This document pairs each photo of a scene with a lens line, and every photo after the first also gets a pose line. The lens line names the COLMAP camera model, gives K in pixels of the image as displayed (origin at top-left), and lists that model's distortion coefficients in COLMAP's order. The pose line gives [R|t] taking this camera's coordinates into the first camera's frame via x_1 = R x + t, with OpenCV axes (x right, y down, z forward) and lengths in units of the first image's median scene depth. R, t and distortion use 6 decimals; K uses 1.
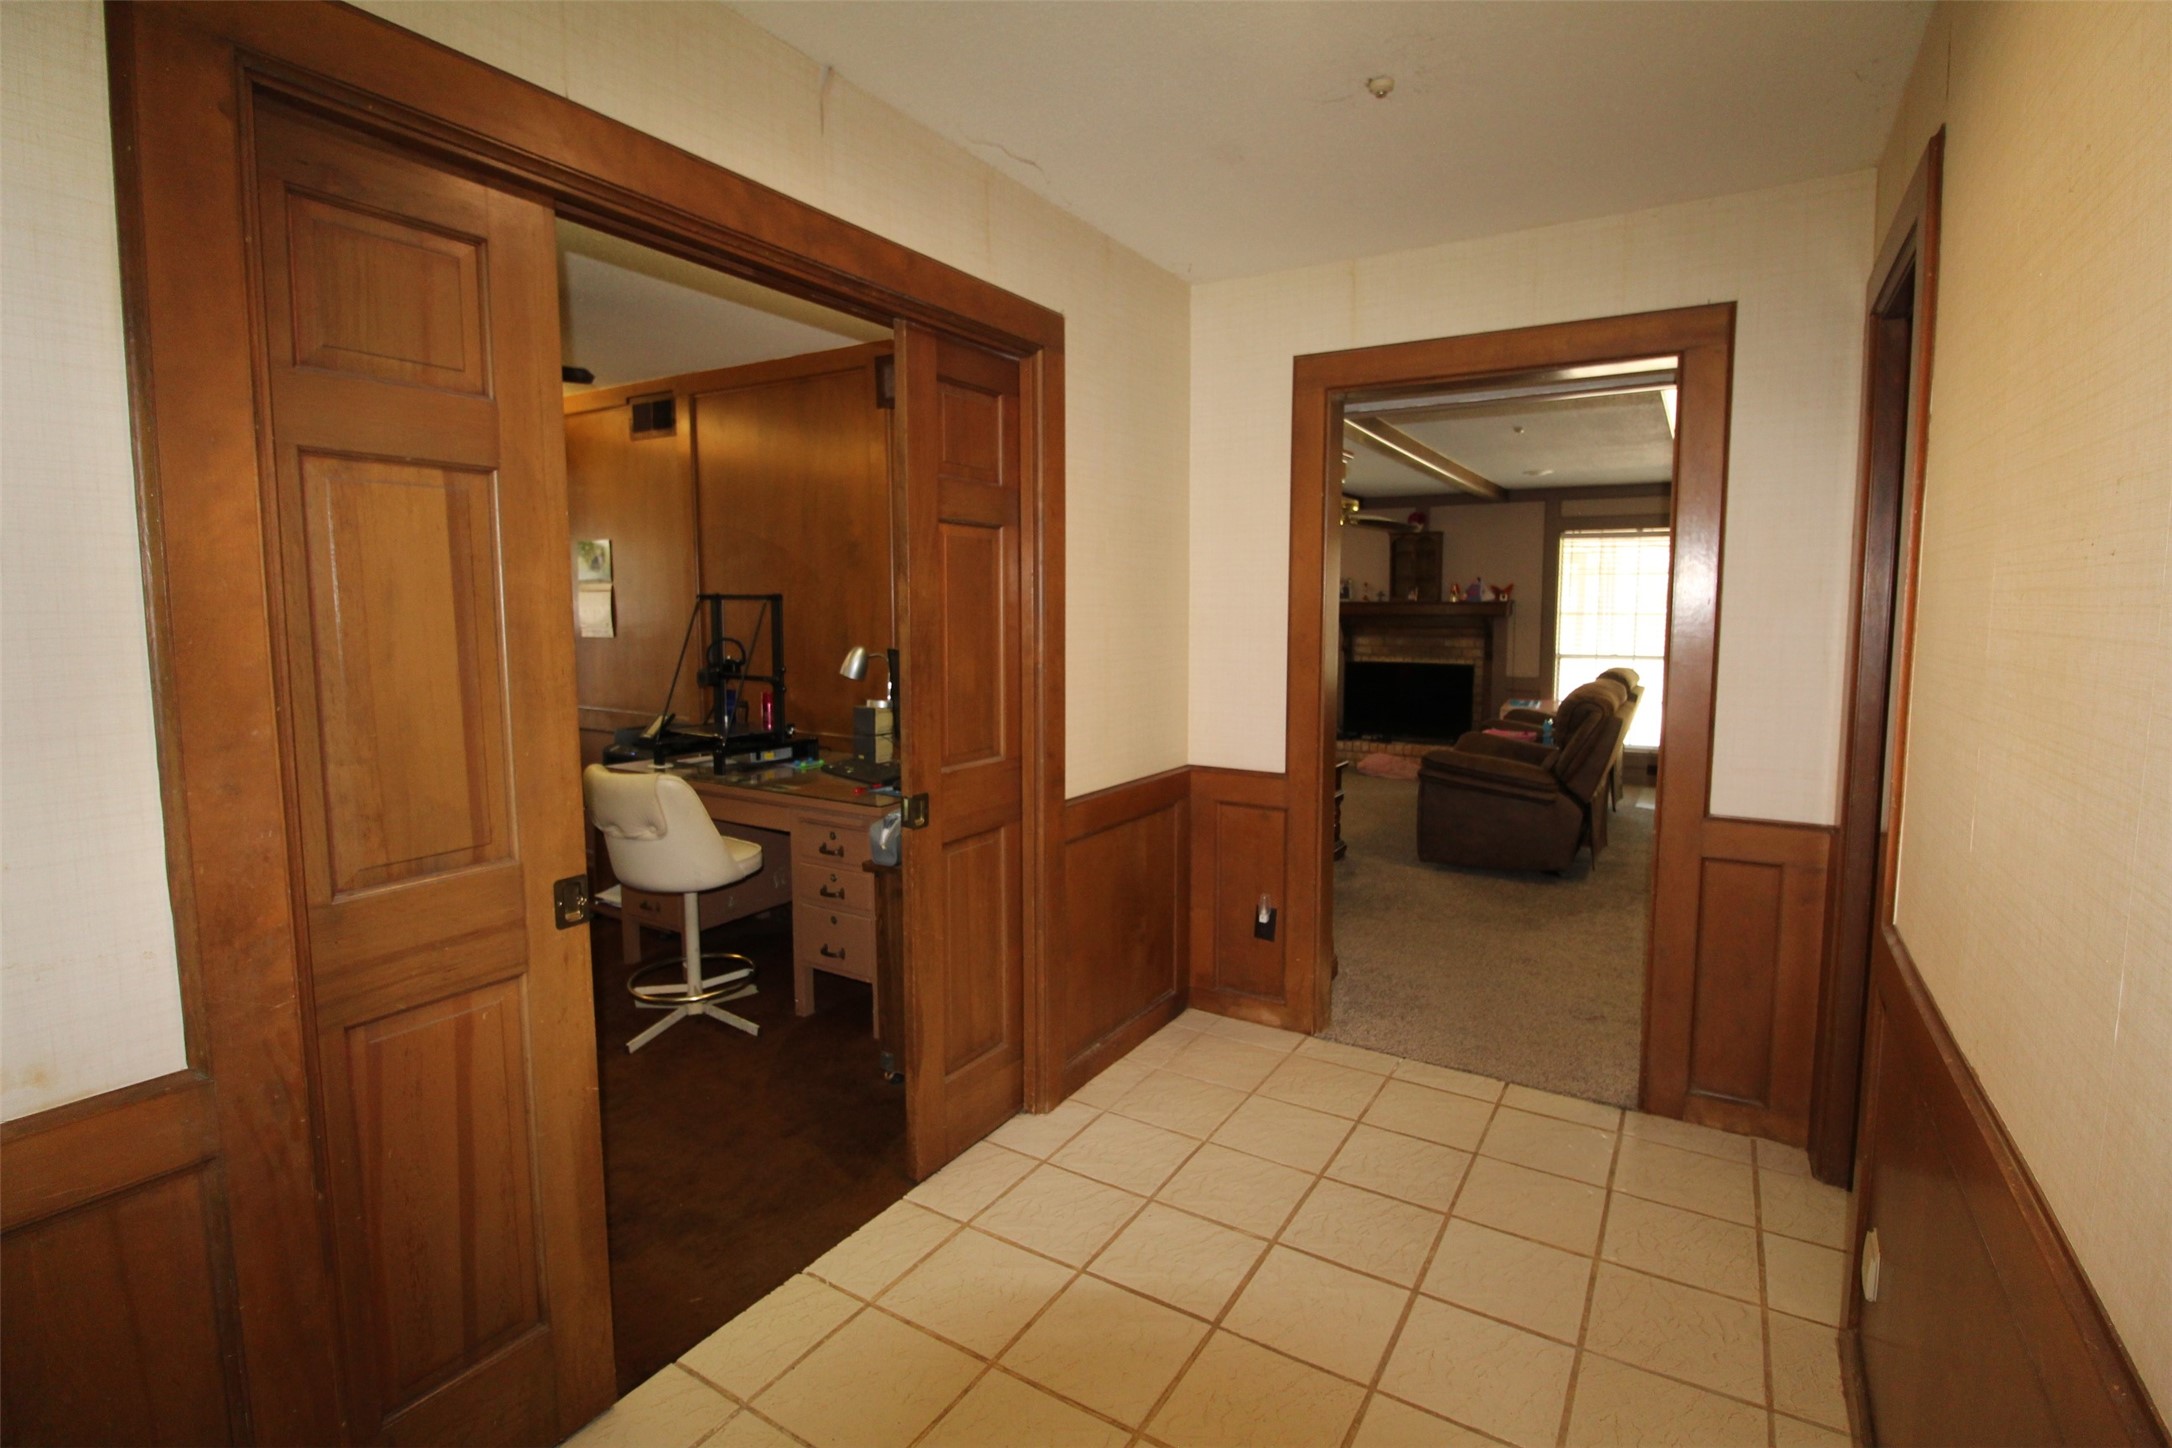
lens RADIAL K [[1013.8, 0, 1109.2], [0, 1013.8, 705.2], [0, 0, 1]] dist [-0.001721, -0.000700]
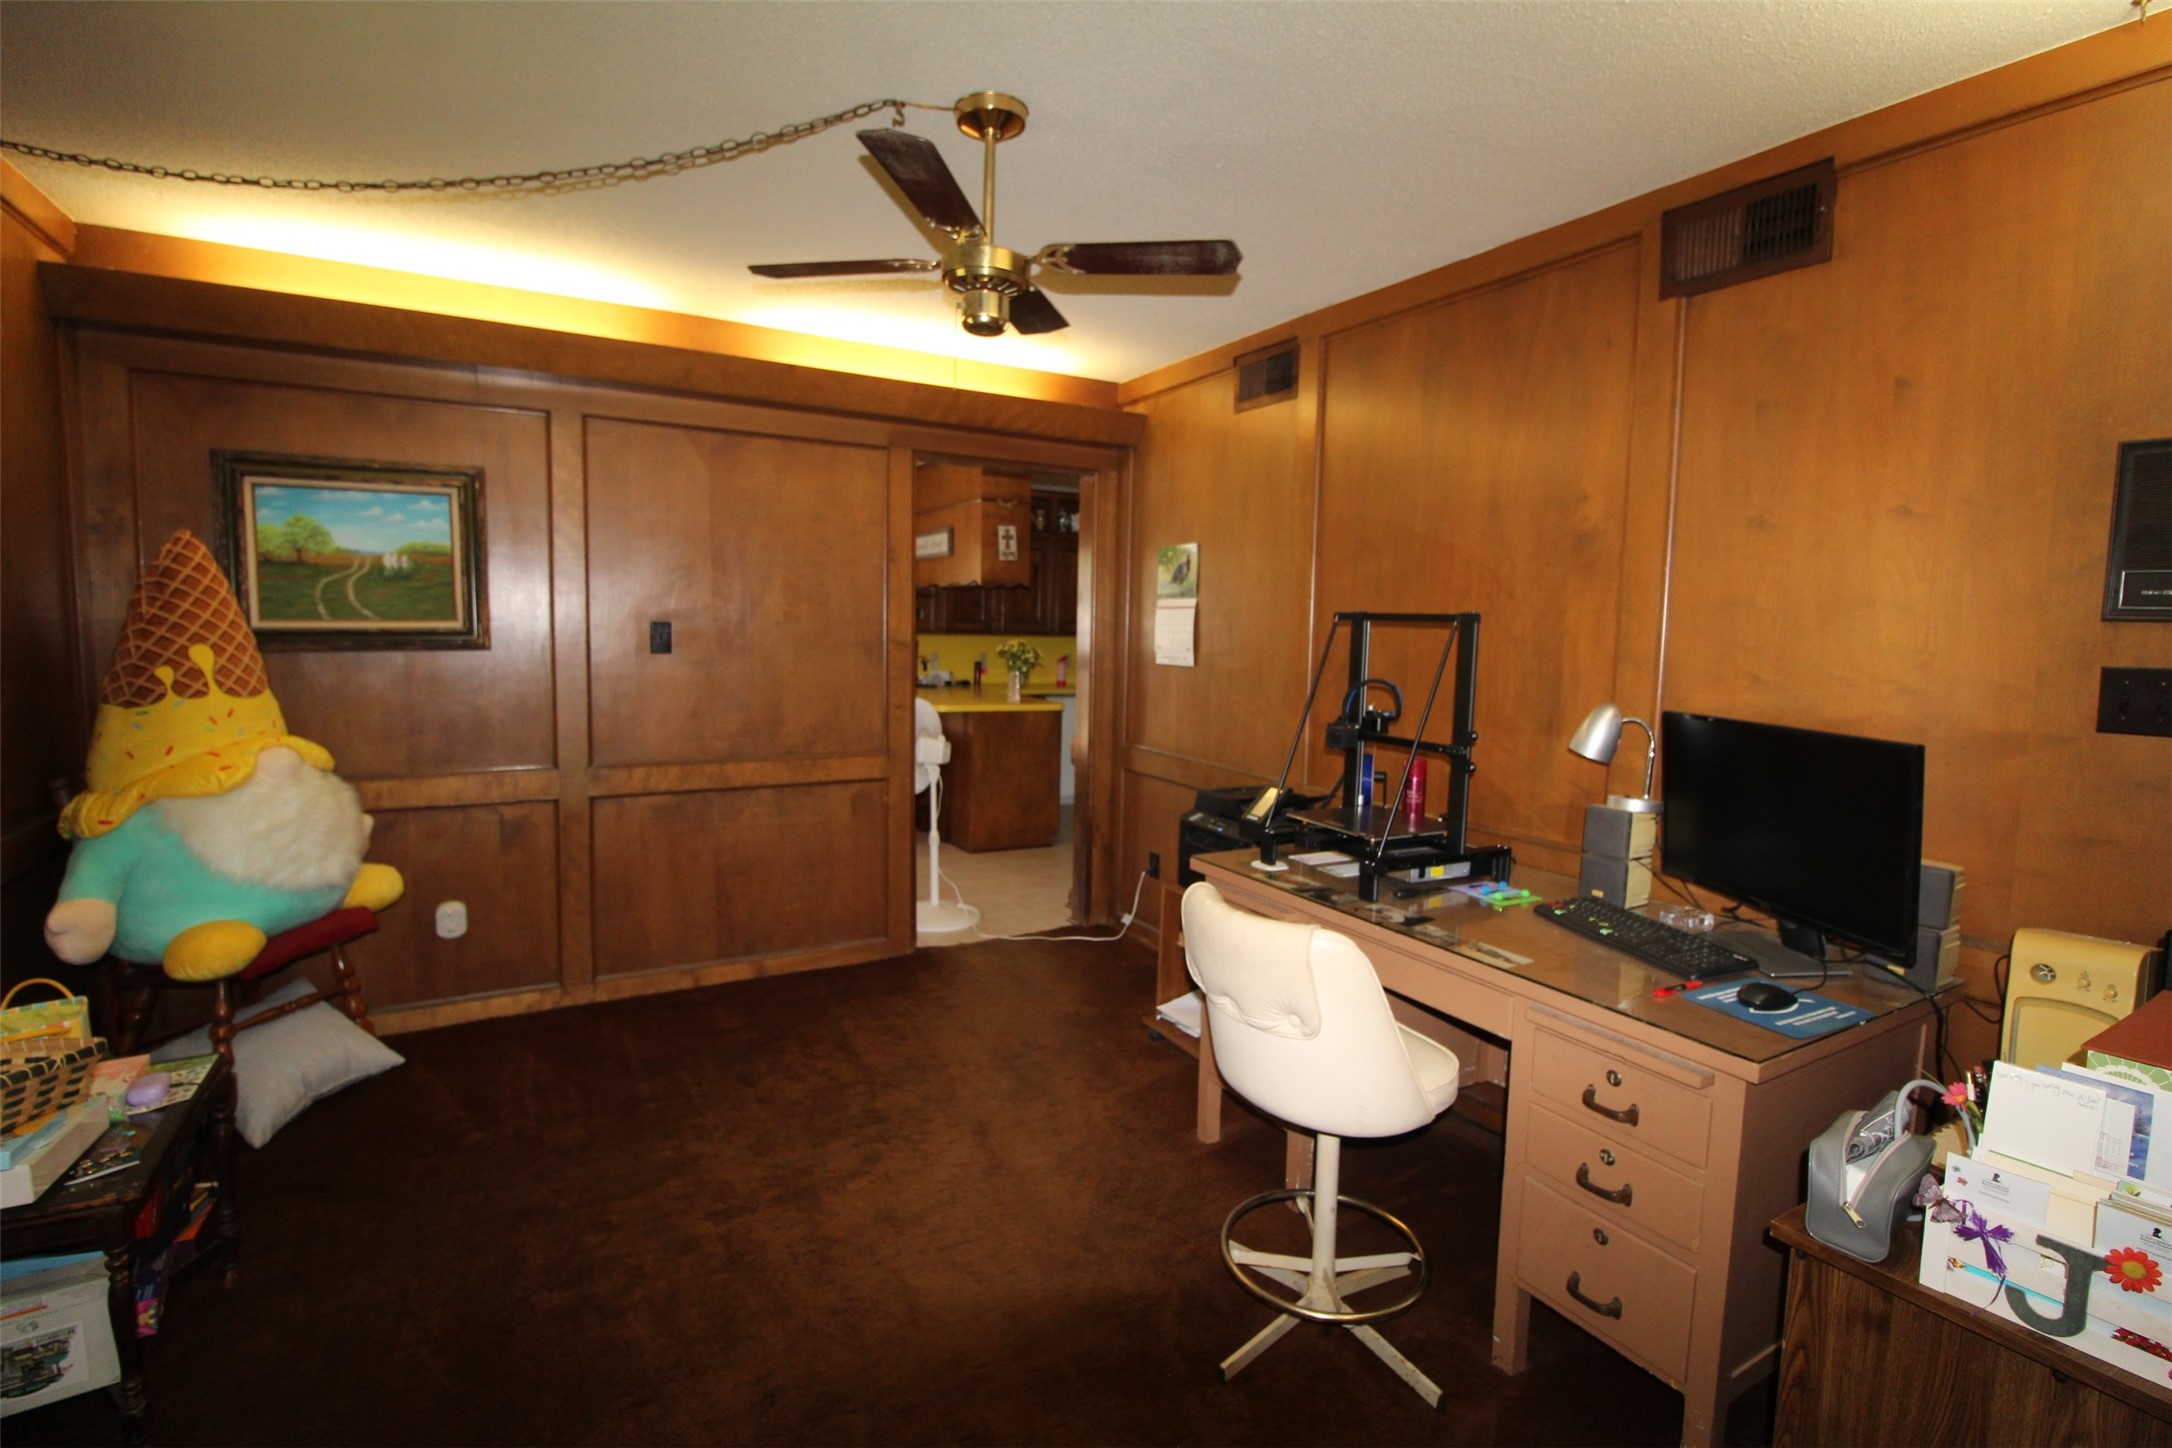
lens RADIAL K [[1013.8, 0, 1094.3], [0, 1013.8, 731.2], [0, 0, 1]] dist [-0.001721, -0.000700]
pose [[0.874233, 0.068795, -0.480608, -0.222445], [-0.068025, 0.997502, 0.019045, -0.034003], [0.480717, 0.016044, 0.876729, 0.343681]]
